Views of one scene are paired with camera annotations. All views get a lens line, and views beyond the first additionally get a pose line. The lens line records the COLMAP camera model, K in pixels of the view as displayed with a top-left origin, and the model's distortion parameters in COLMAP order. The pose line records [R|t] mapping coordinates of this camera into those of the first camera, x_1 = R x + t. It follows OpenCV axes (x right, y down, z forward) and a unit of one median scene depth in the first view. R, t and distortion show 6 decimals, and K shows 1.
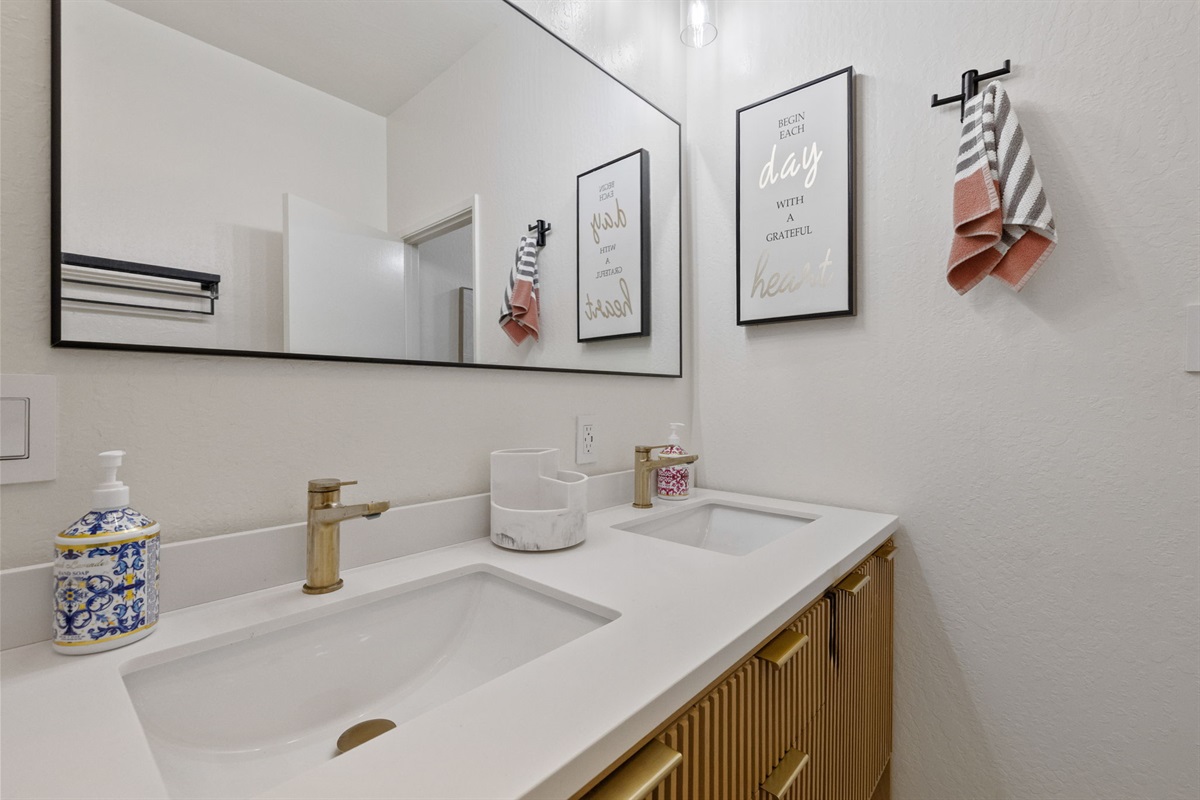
lens RADIAL K [[511.6, 0, 603.0], [0, 511.6, 401.6], [0, 0, 1]] dist [0.003538, -0.000038]
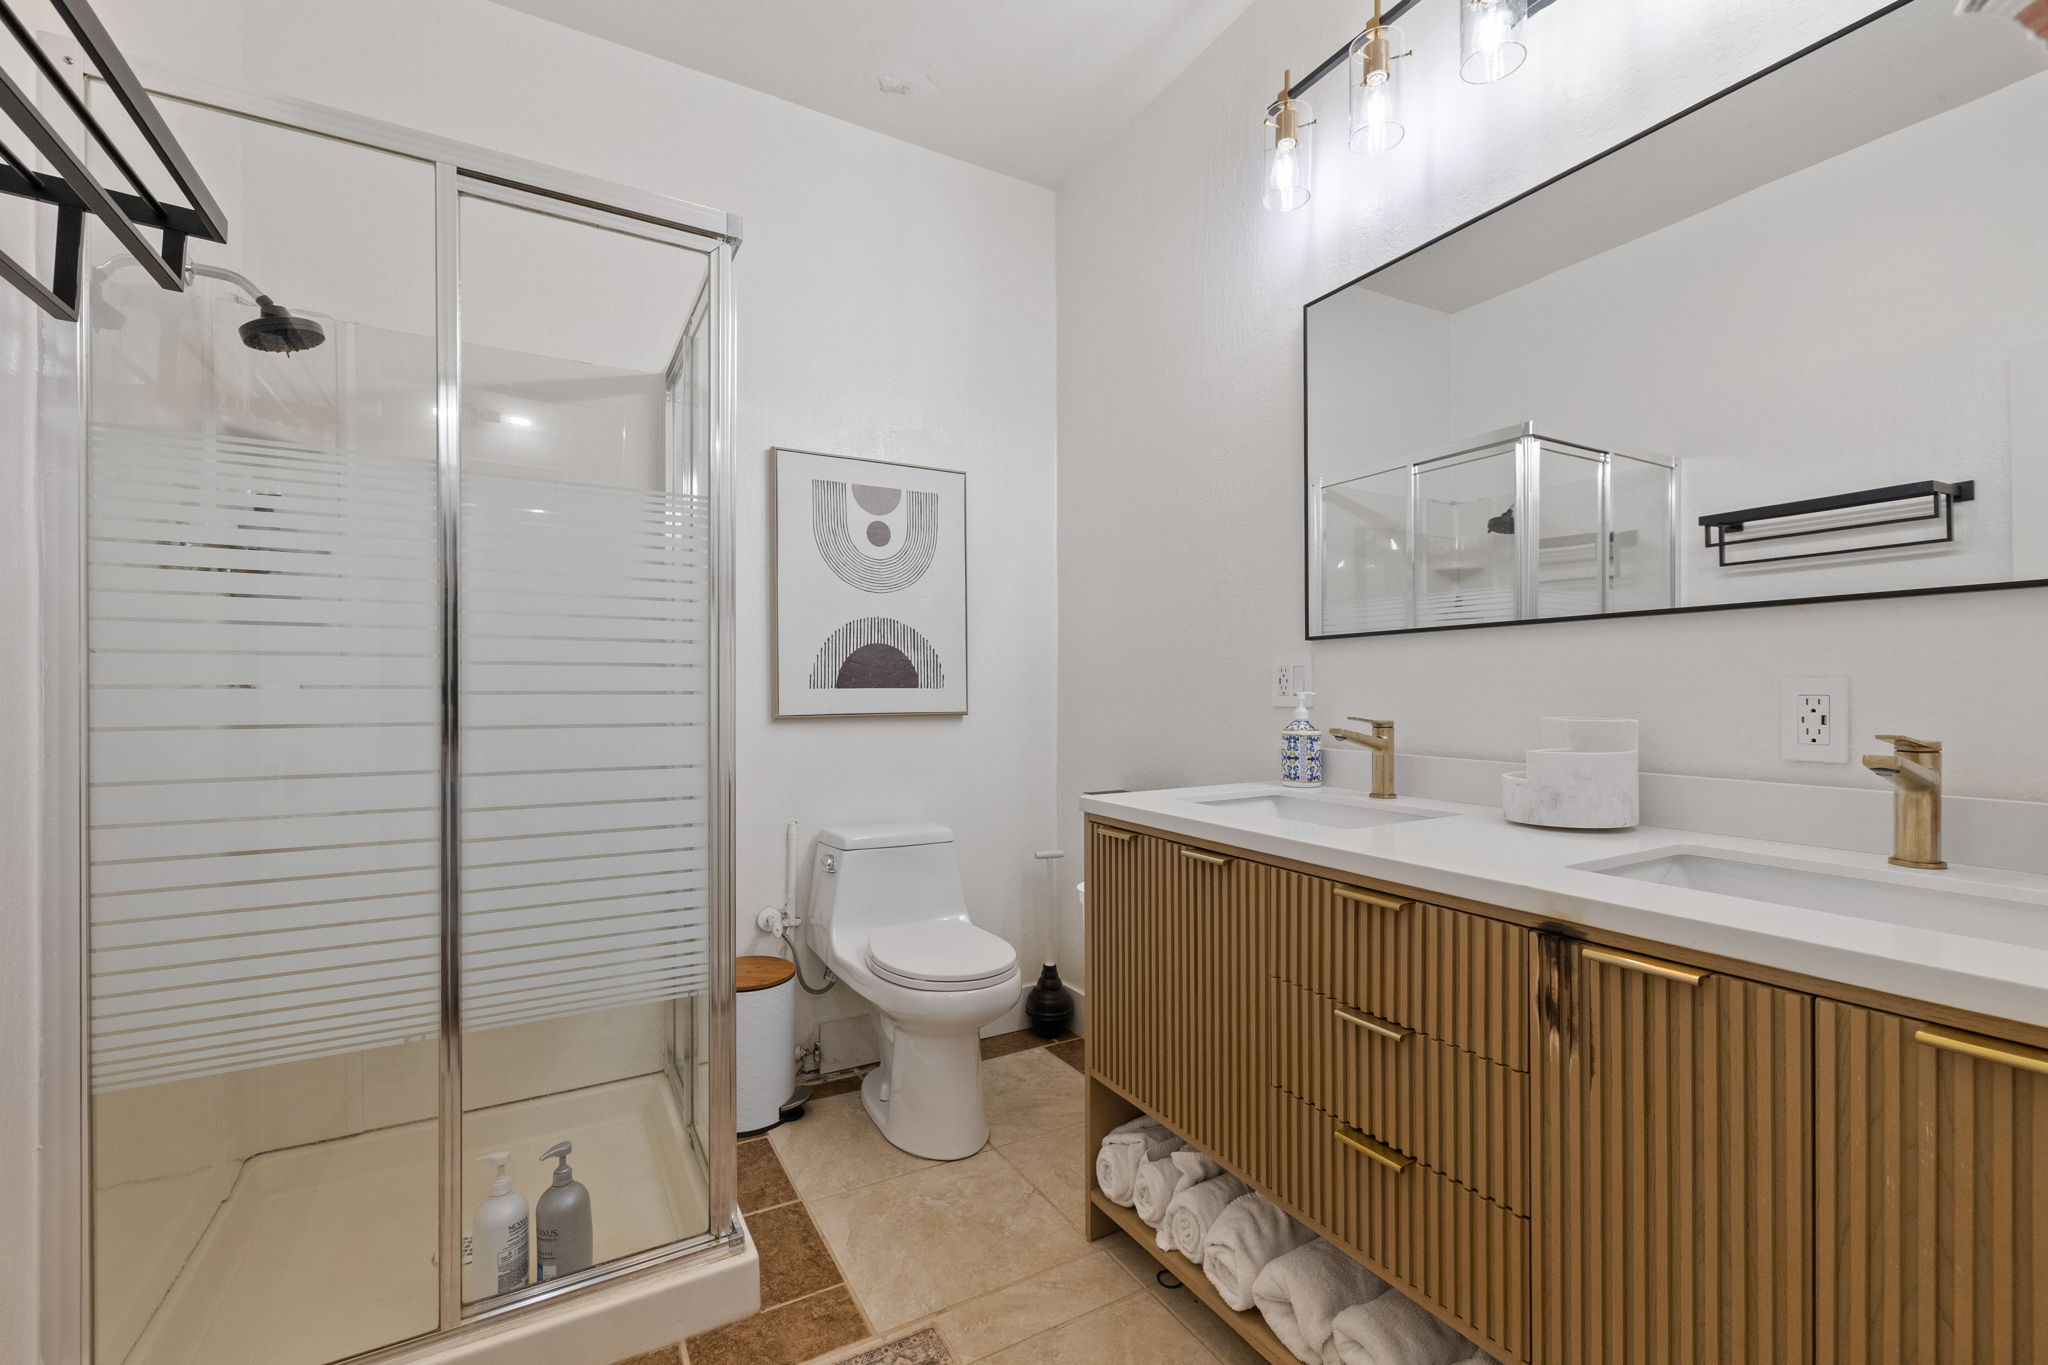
lens RADIAL K [[873.1, 0, 1028.6], [0, 873.1, 690.8], [0, 0, 1]] dist [0.003538, -0.000038]
pose [[-0.326387, -0.006880, -0.945211, 1.172644], [-0.003908, 0.999975, -0.005929, 0.050830], [0.945228, 0.001759, -0.326405, 0.494441]]
